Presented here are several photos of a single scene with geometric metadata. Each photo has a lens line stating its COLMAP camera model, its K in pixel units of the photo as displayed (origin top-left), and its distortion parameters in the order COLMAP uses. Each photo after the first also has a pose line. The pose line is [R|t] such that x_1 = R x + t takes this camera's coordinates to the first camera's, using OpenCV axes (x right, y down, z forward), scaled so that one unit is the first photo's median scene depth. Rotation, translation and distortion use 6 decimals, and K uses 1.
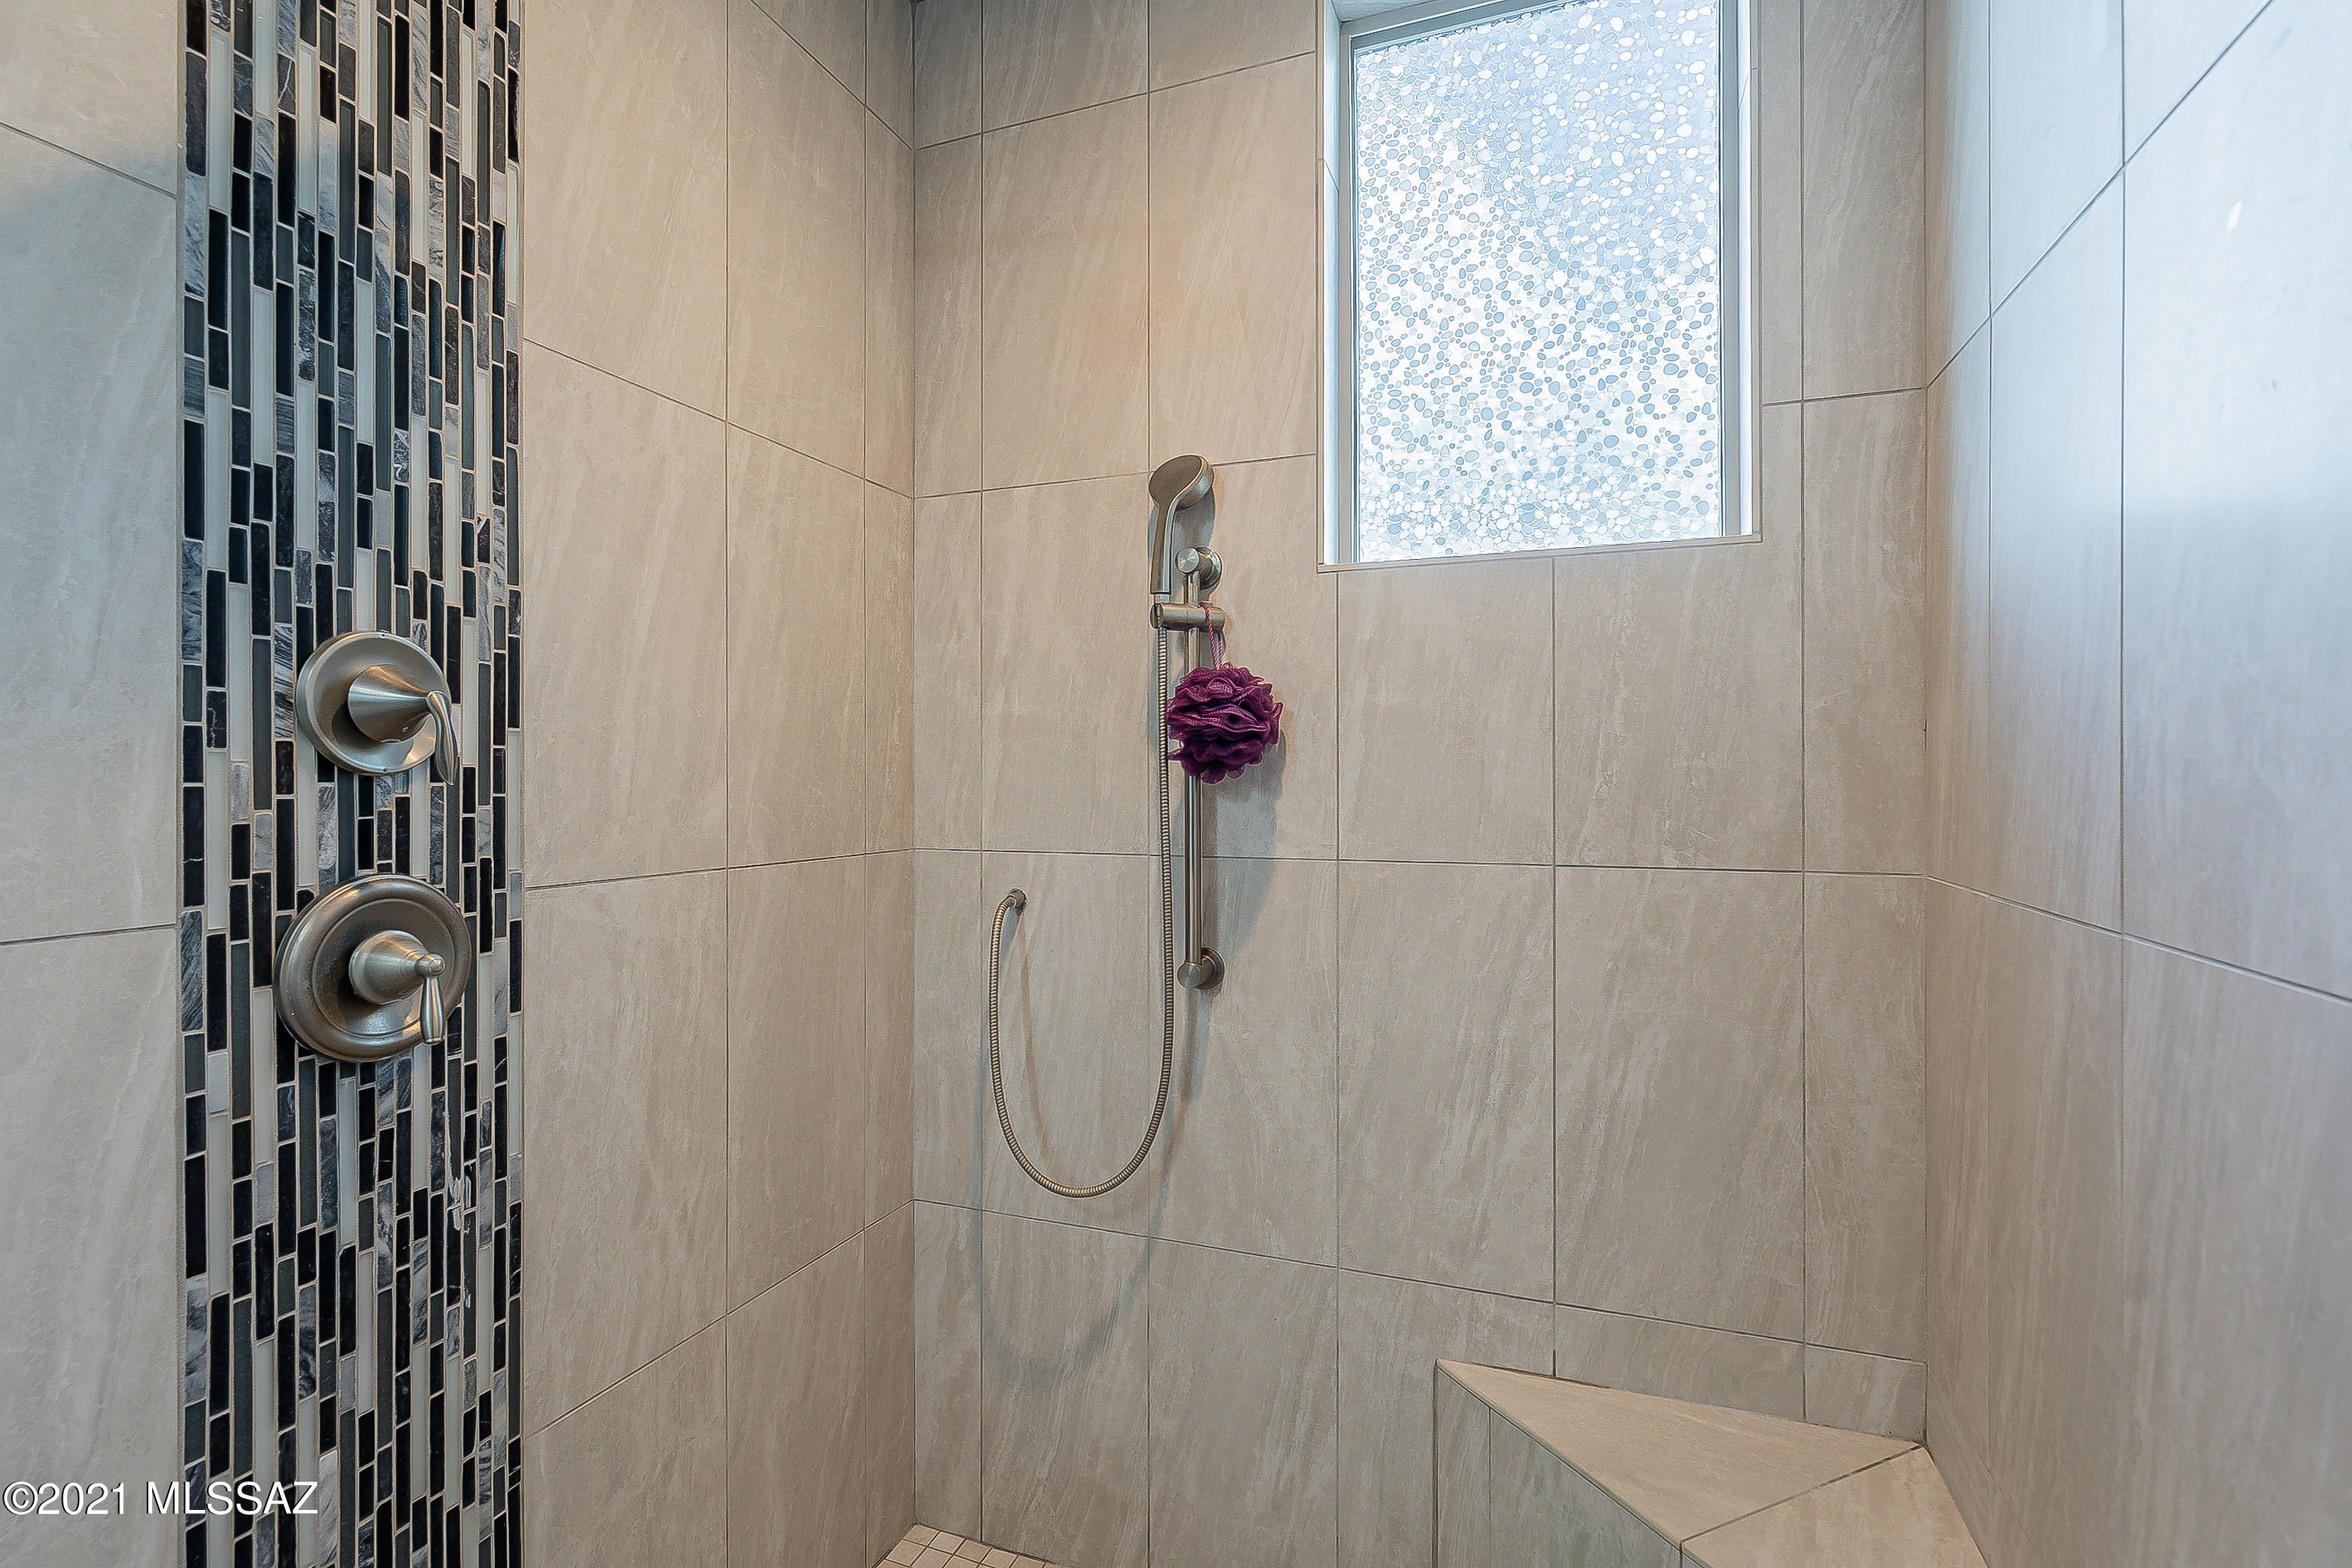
lens RADIAL K [[1081.6, 0, 1174.8], [0, 1081.6, 778.6], [0, 0, 1]] dist [-0.004403, 0.002708]
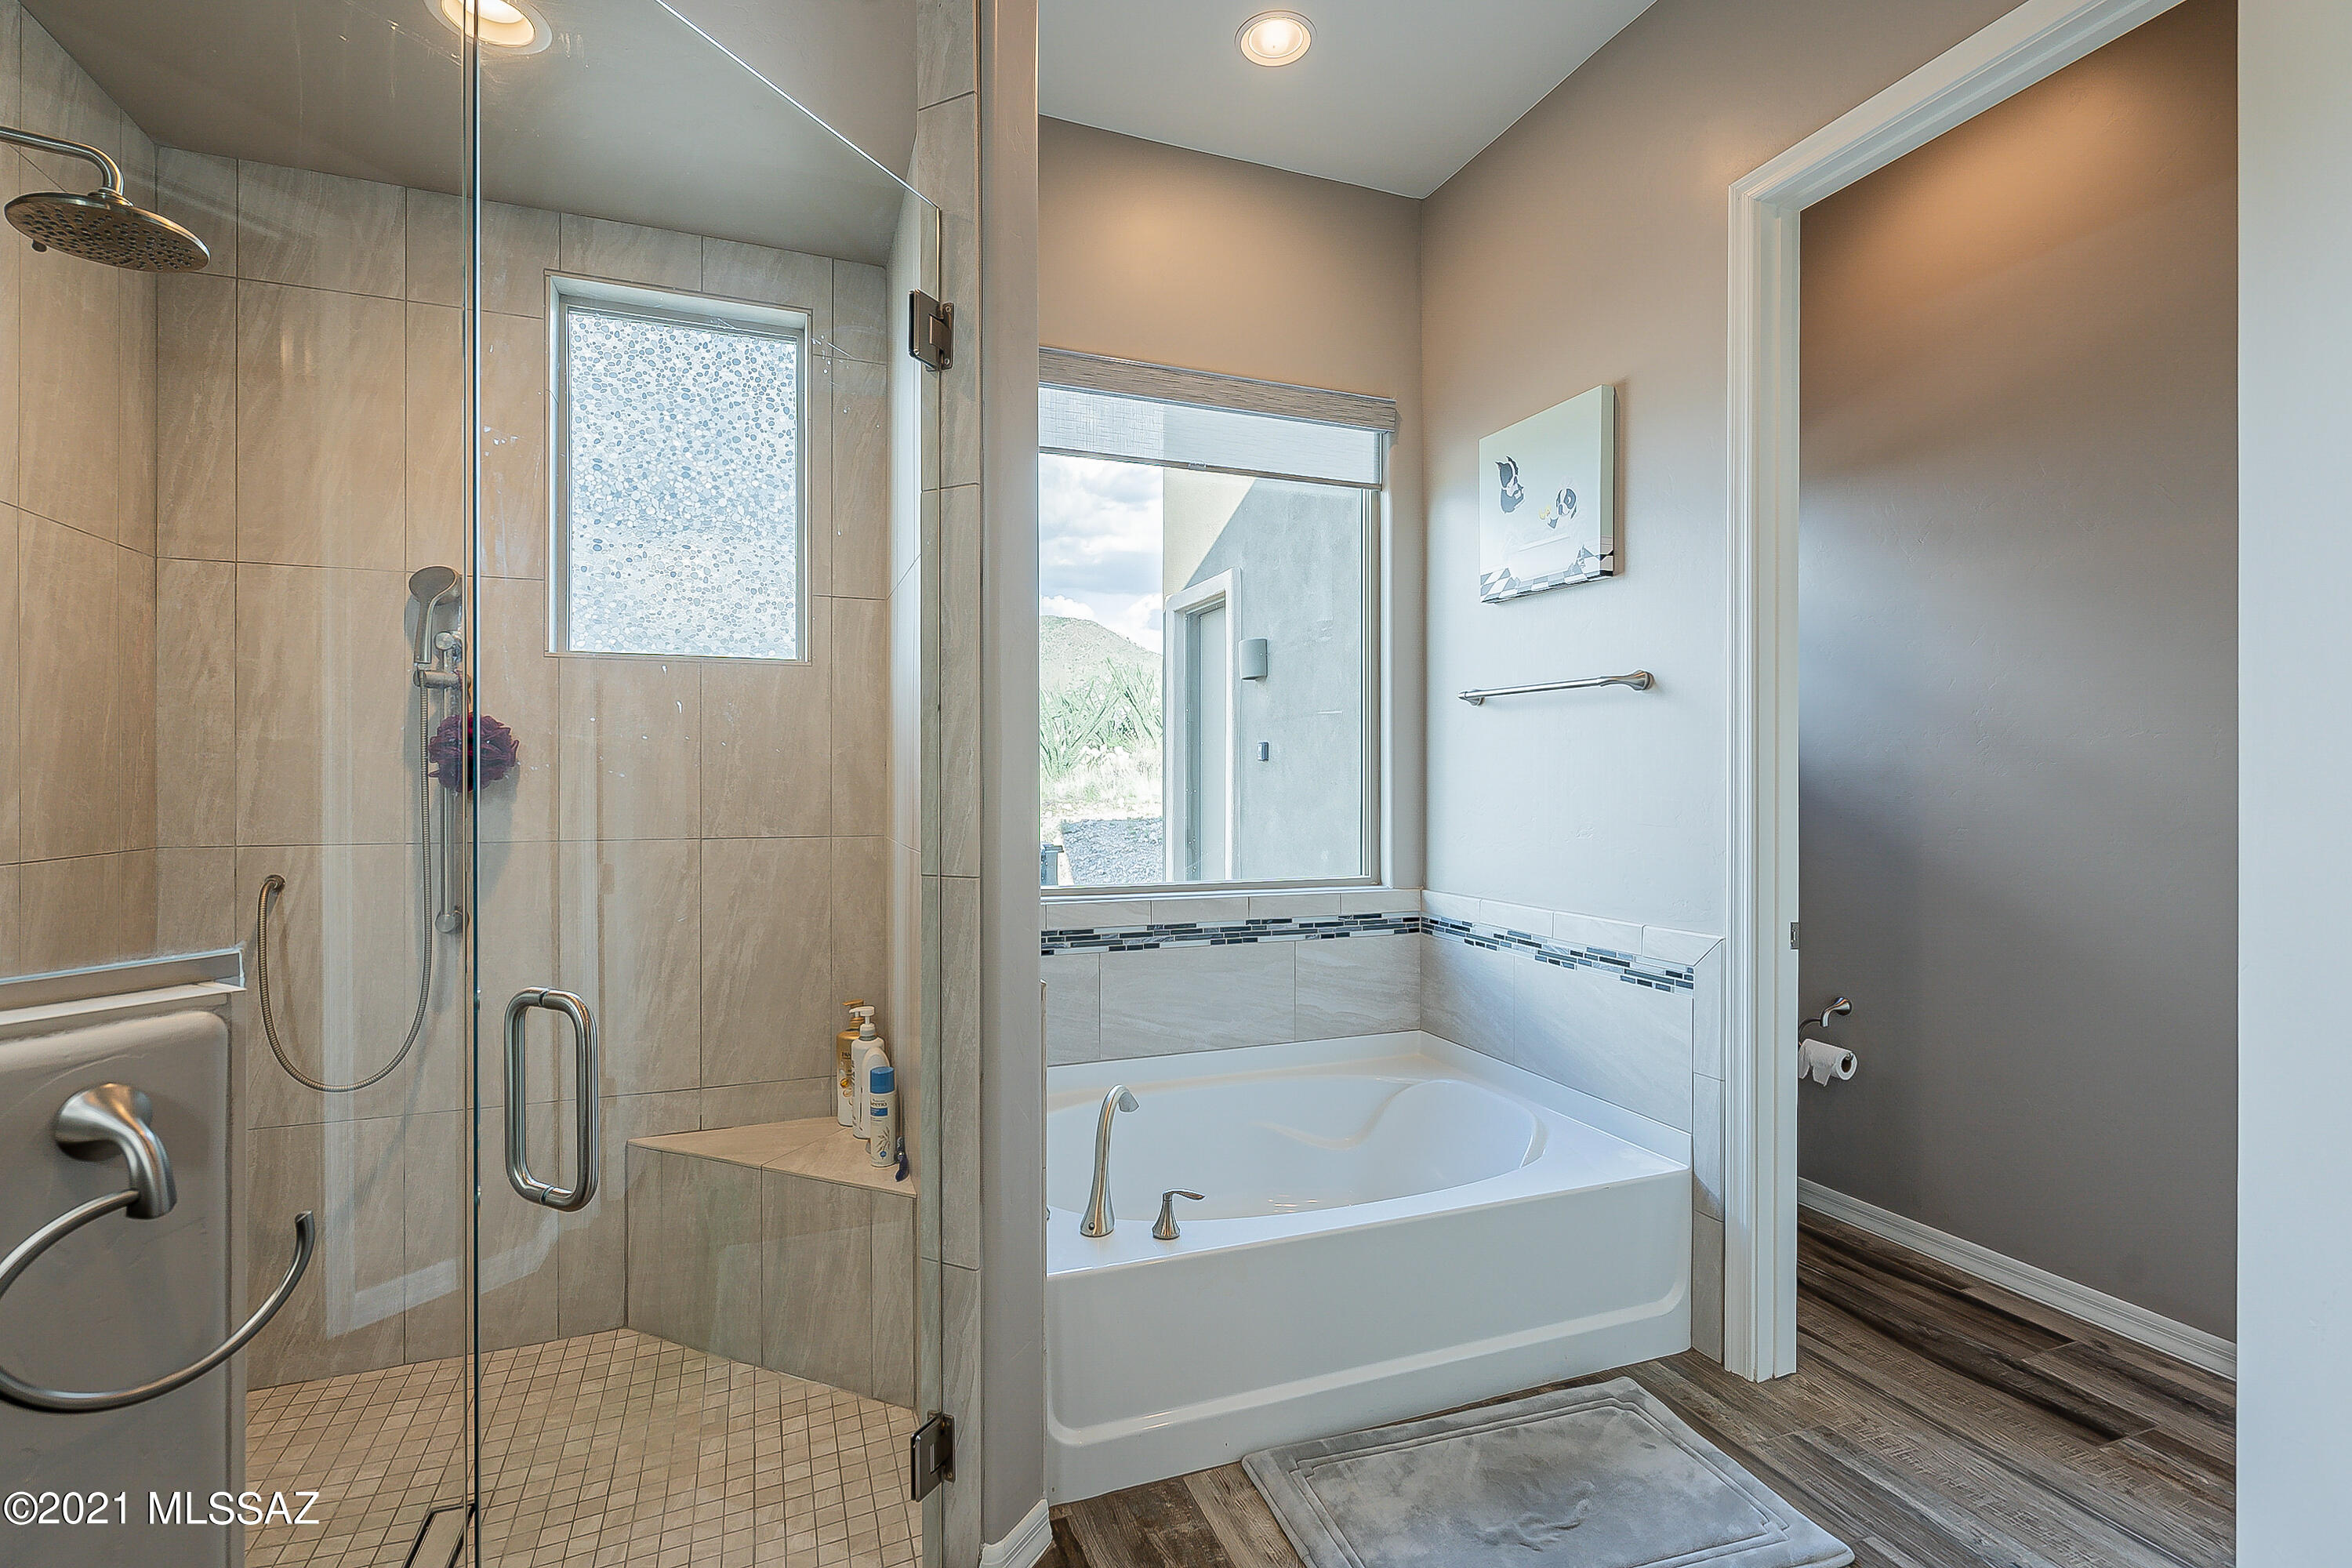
lens RADIAL K [[1081.6, 0, 1172.6], [0, 1081.6, 779.1], [0, 0, 1]] dist [-0.004403, 0.002708]
pose [[0.749086, 0.002613, 0.662468, -0.215879], [-0.001692, 0.999997, -0.002031, -0.012964], [-0.662471, 0.000400, 0.749088, -0.745567]]
